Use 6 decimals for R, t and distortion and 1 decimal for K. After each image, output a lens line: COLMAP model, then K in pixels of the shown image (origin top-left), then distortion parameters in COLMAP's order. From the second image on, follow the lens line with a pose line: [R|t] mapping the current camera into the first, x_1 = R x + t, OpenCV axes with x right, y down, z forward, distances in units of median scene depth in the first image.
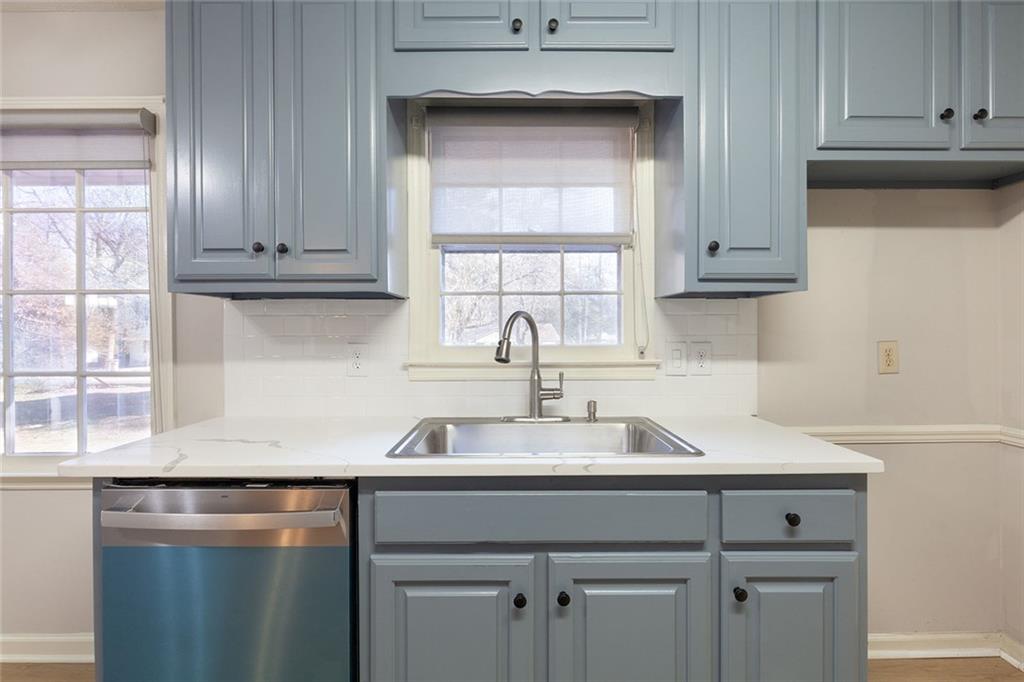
lens RADIAL K [[471.0, 0, 488.1], [0, 471.0, 337.9], [0, 0, 1]] dist [0.003470, -0.002076]
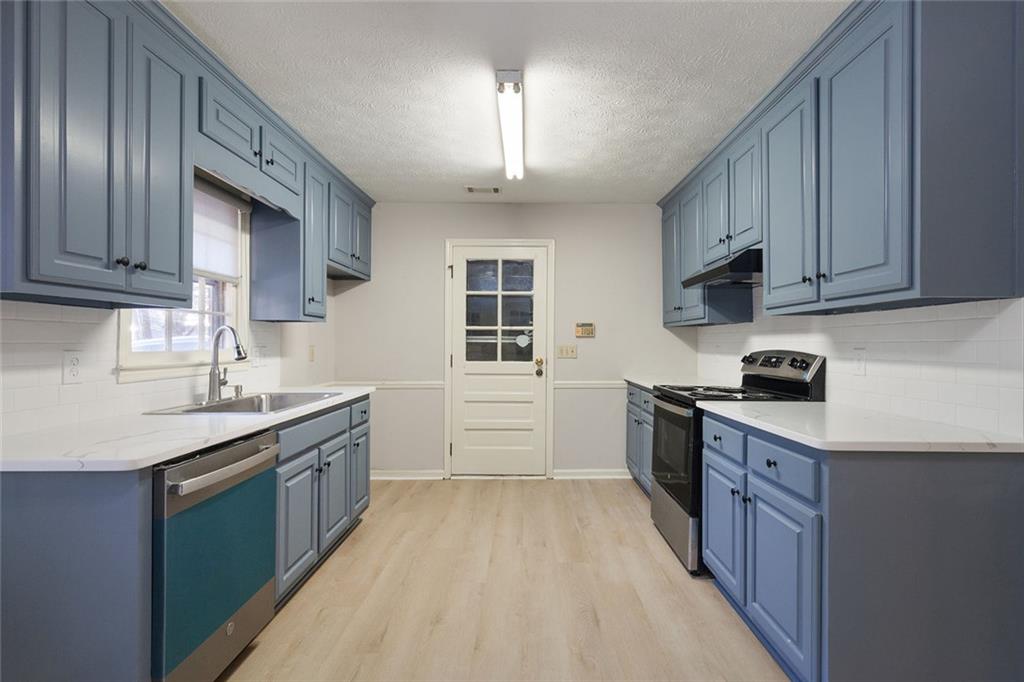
lens RADIAL K [[471.0, 0, 521.1], [0, 471.0, 343.0], [0, 0, 1]] dist [0.003470, -0.002076]
pose [[0.011470, -0.000003, 0.999934, -1.535952], [0.007099, 0.999975, -0.000079, 0.003253], [-0.999909, 0.007099, 0.011470, 0.065815]]
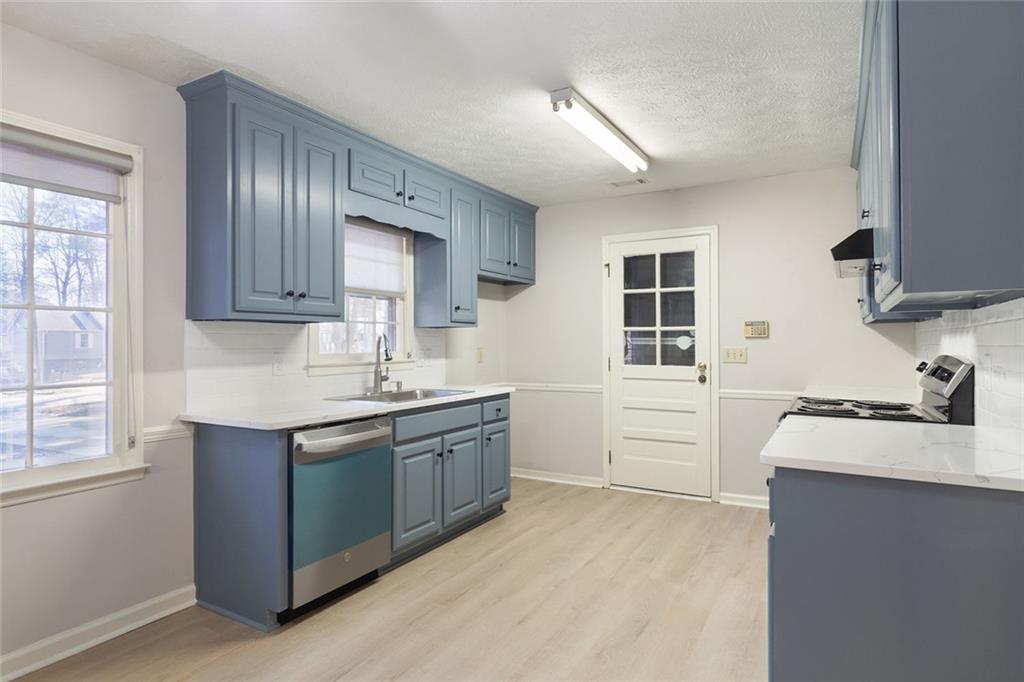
lens RADIAL K [[553.4, 0, 518.8], [0, 553.4, 340.3], [0, 0, 1]] dist [-0.004201, 0.000975]
pose [[0.504008, 0.002573, 0.863695, -1.696748], [0.010912, 0.999897, -0.009346, -0.004254], [-0.863630, 0.014135, 0.503928, -0.621707]]
